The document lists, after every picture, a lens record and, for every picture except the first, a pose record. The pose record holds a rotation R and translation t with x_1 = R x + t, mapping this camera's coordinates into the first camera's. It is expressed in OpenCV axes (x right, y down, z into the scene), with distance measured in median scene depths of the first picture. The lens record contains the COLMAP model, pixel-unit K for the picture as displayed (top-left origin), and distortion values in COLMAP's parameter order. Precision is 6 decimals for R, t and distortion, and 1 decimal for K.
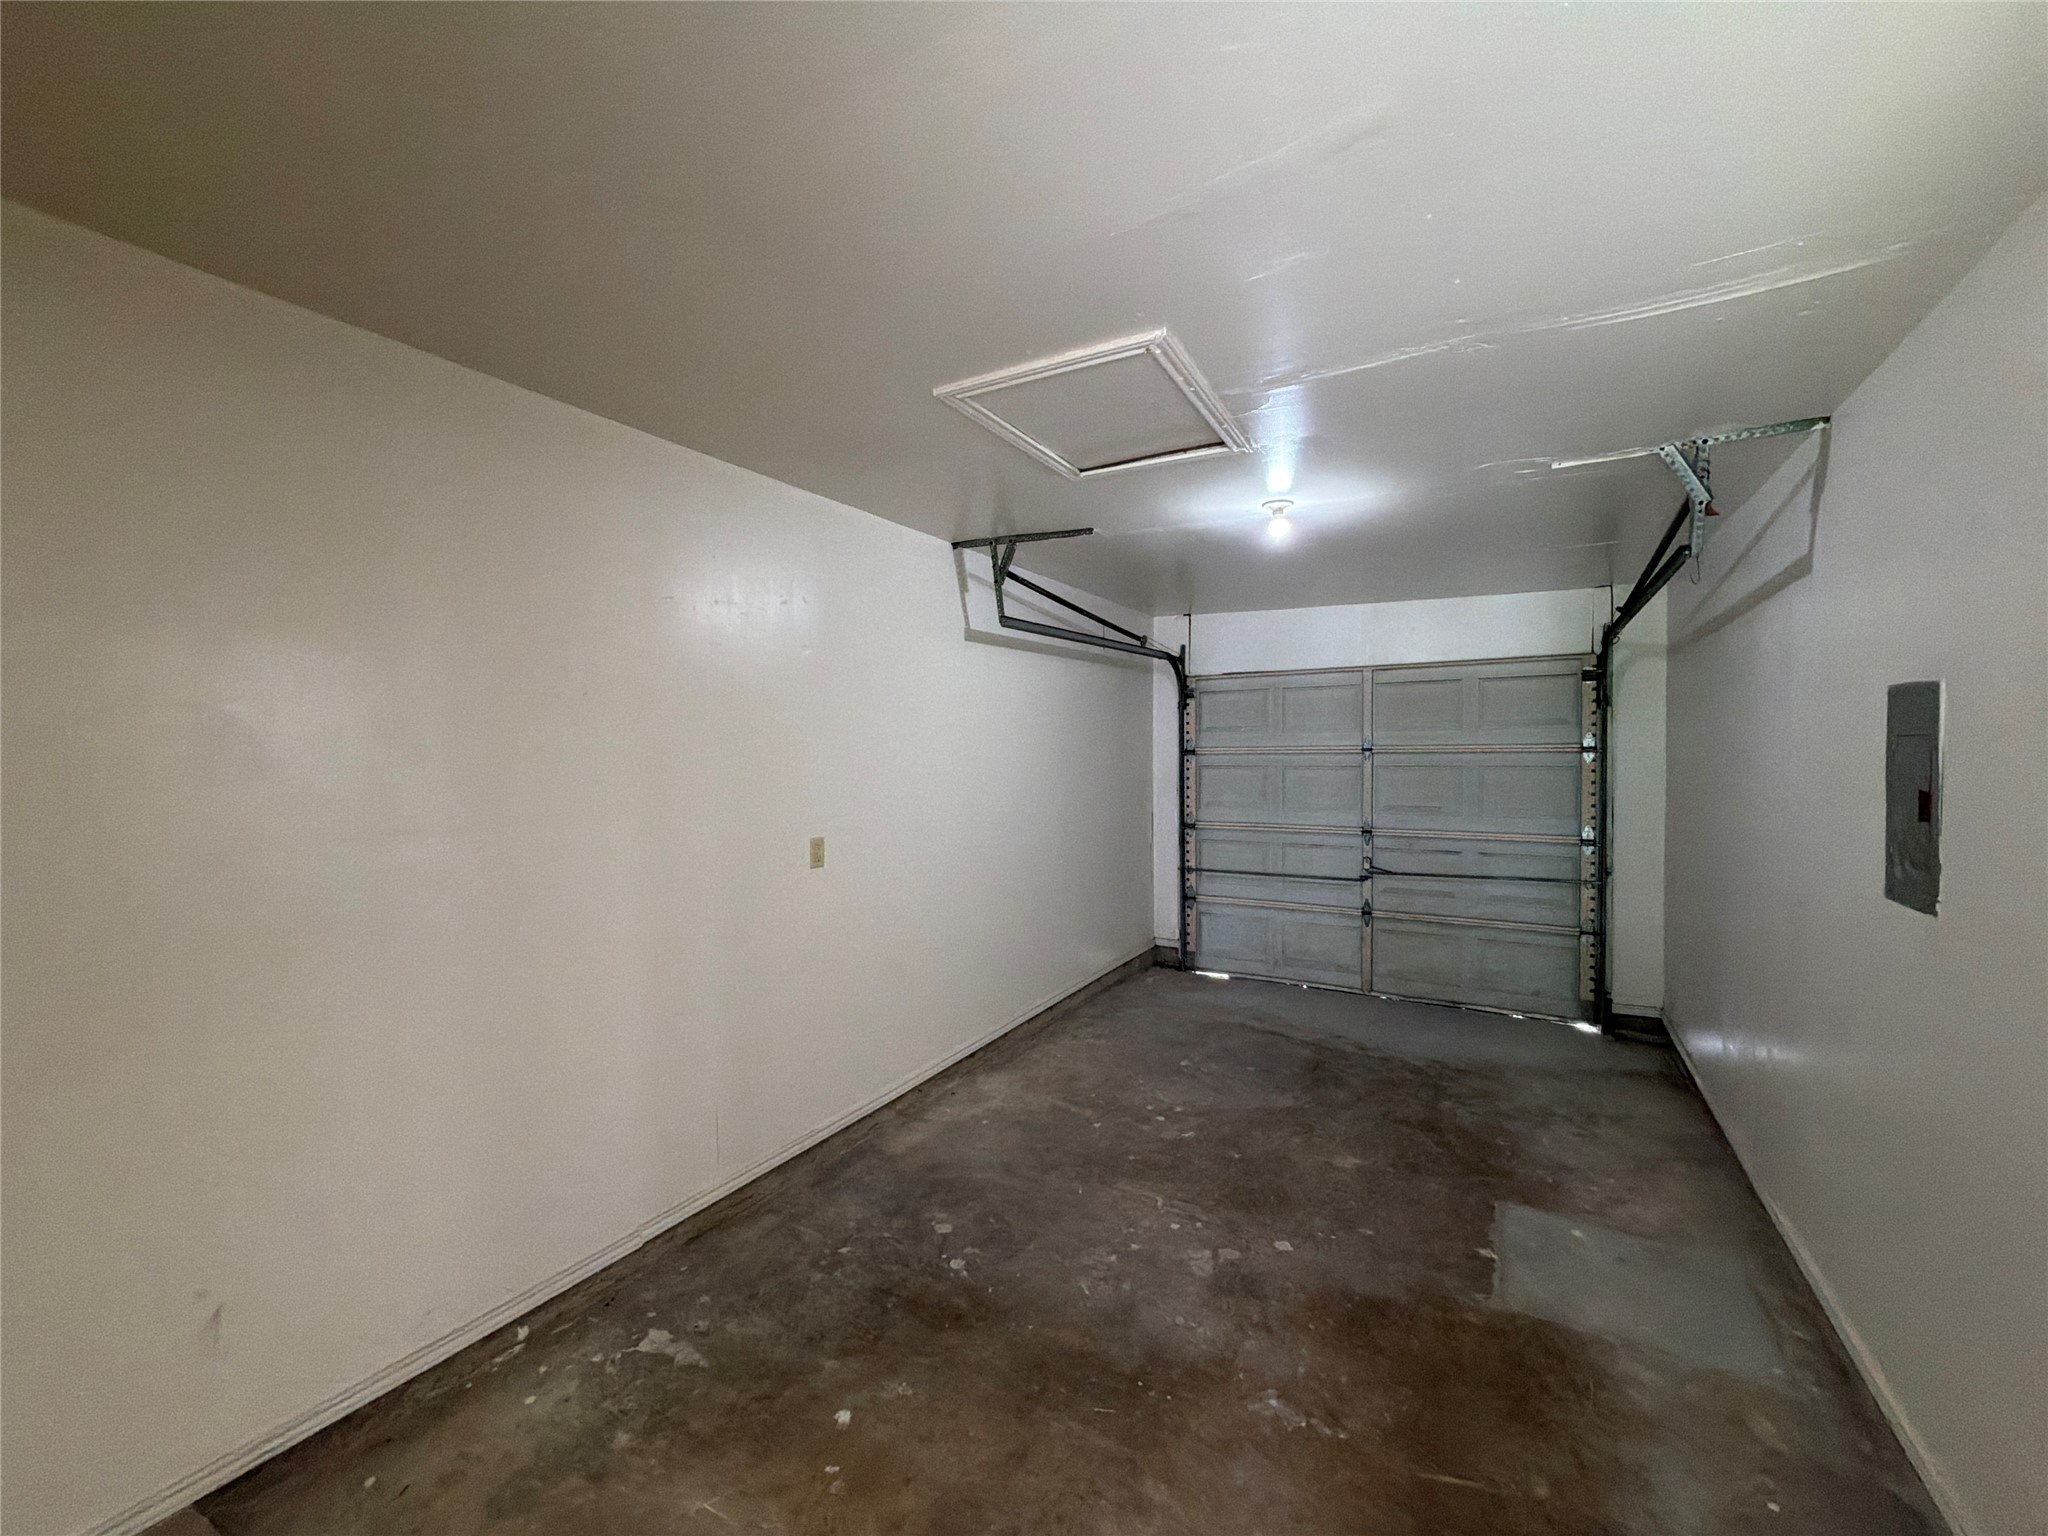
lens RADIAL K [[820.3, 0, 1019.0], [0, 820.3, 760.8], [0, 0, 1]] dist [0.001912, 0.000130]
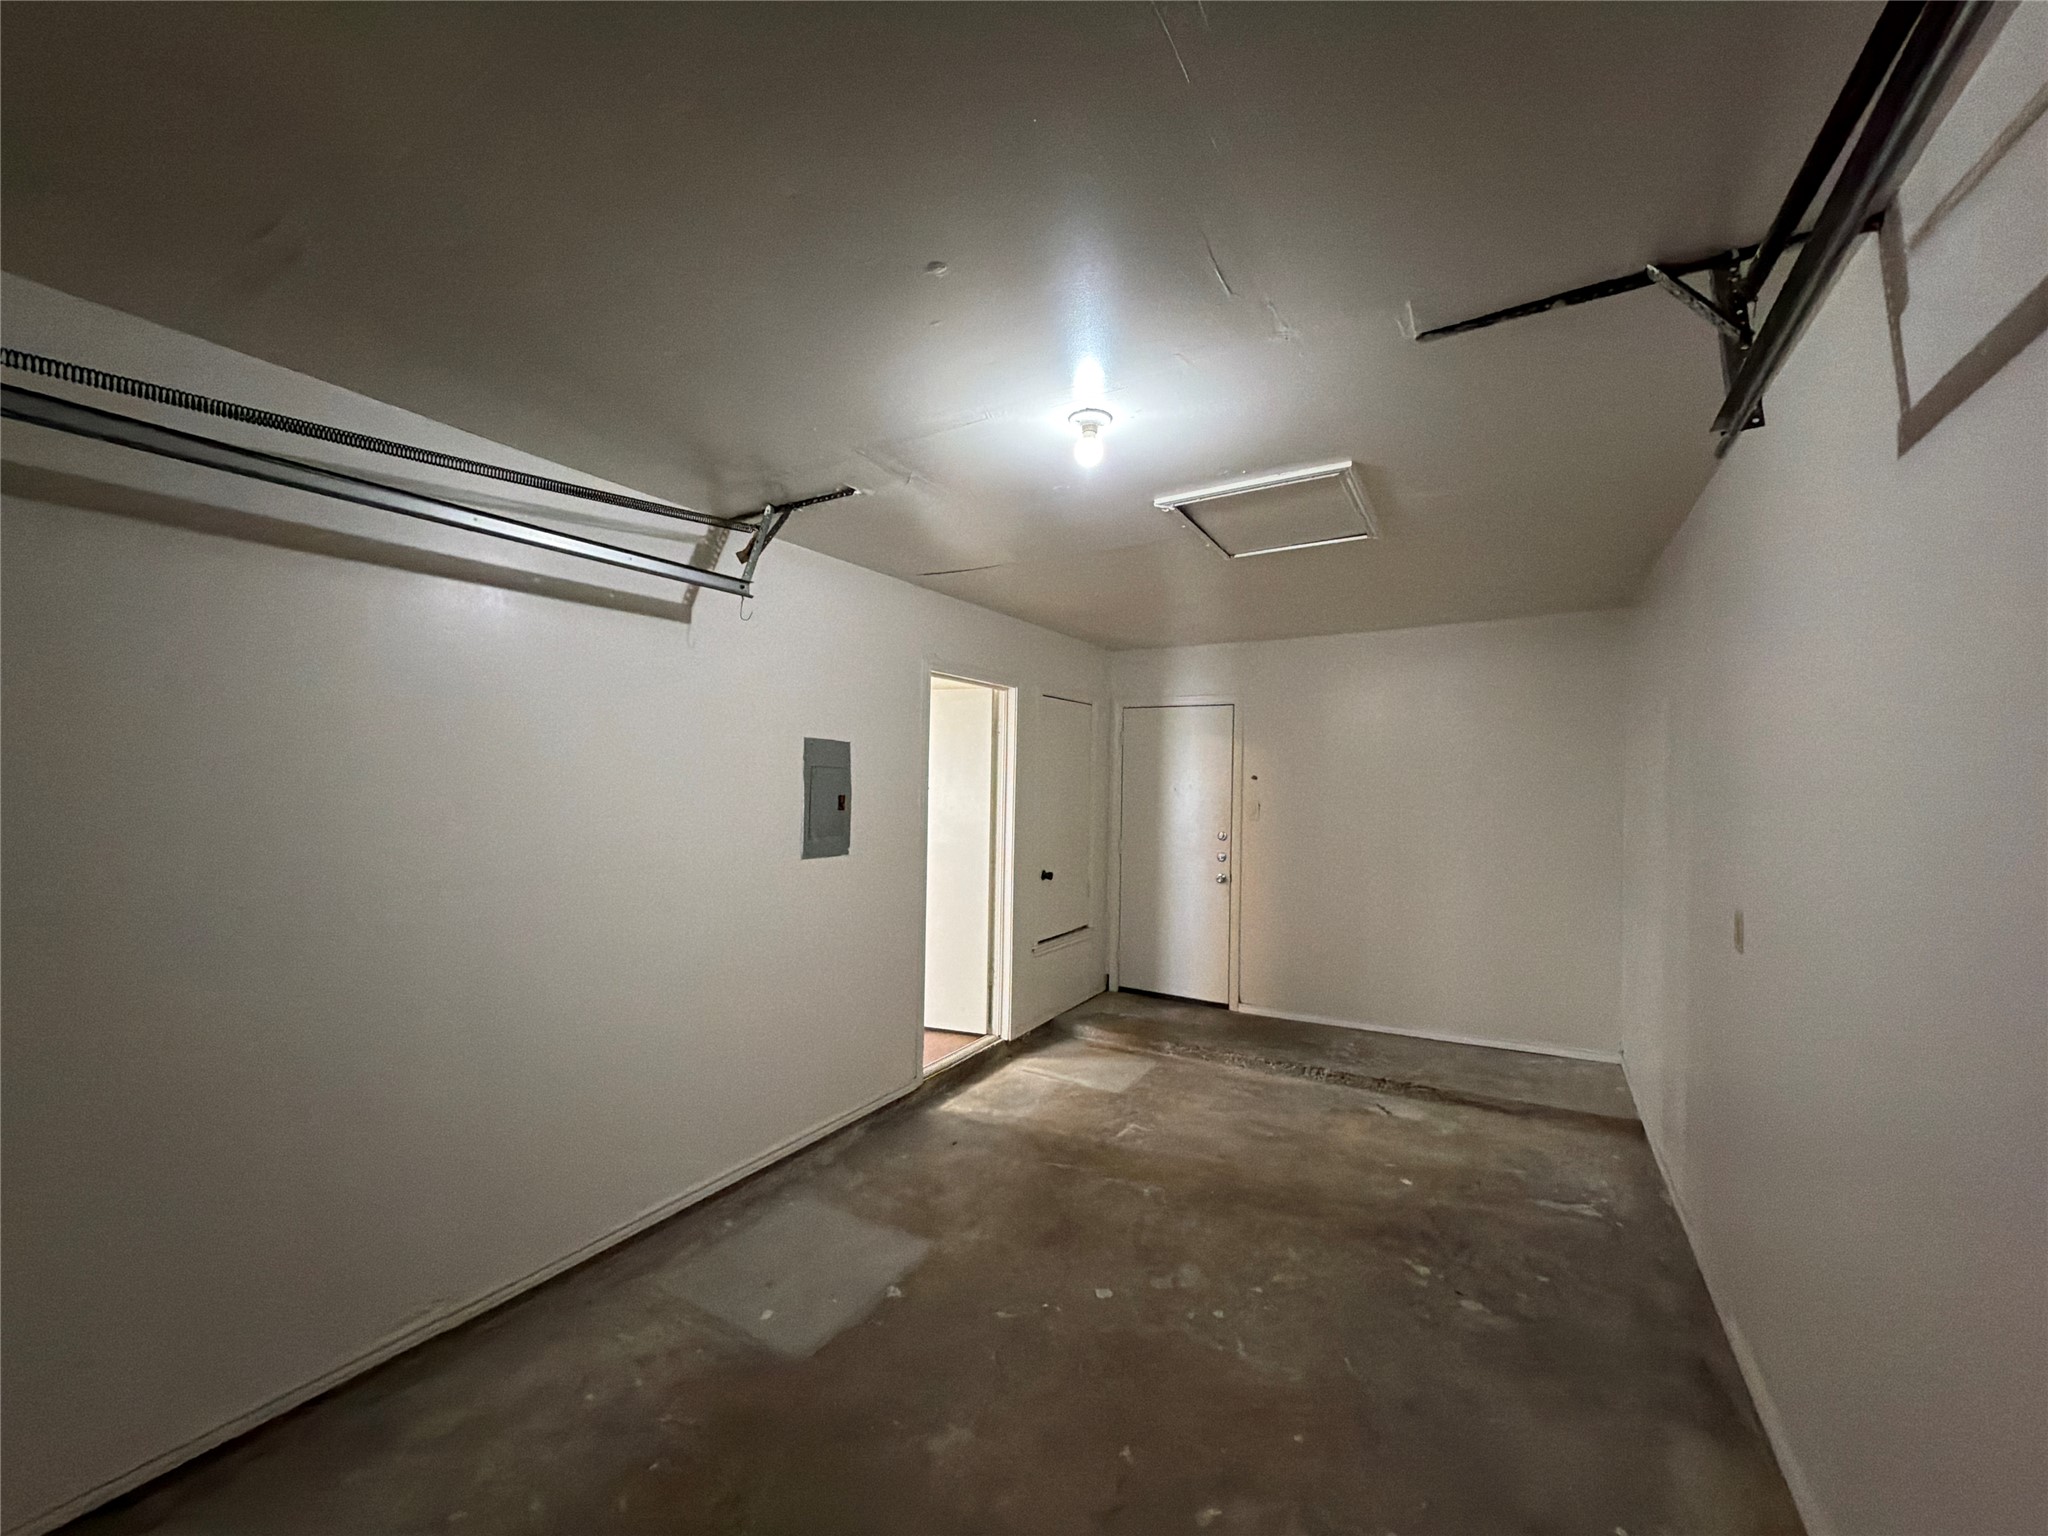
lens RADIAL K [[820.3, 0, 1030.3], [0, 820.3, 771.3], [0, 0, 1]] dist [0.001912, 0.000130]
pose [[-0.999838, -0.011567, -0.013796, 0.436707], [-0.011526, 0.999929, -0.003056, -0.014624], [0.013831, -0.002896, -0.999900, 1.998767]]
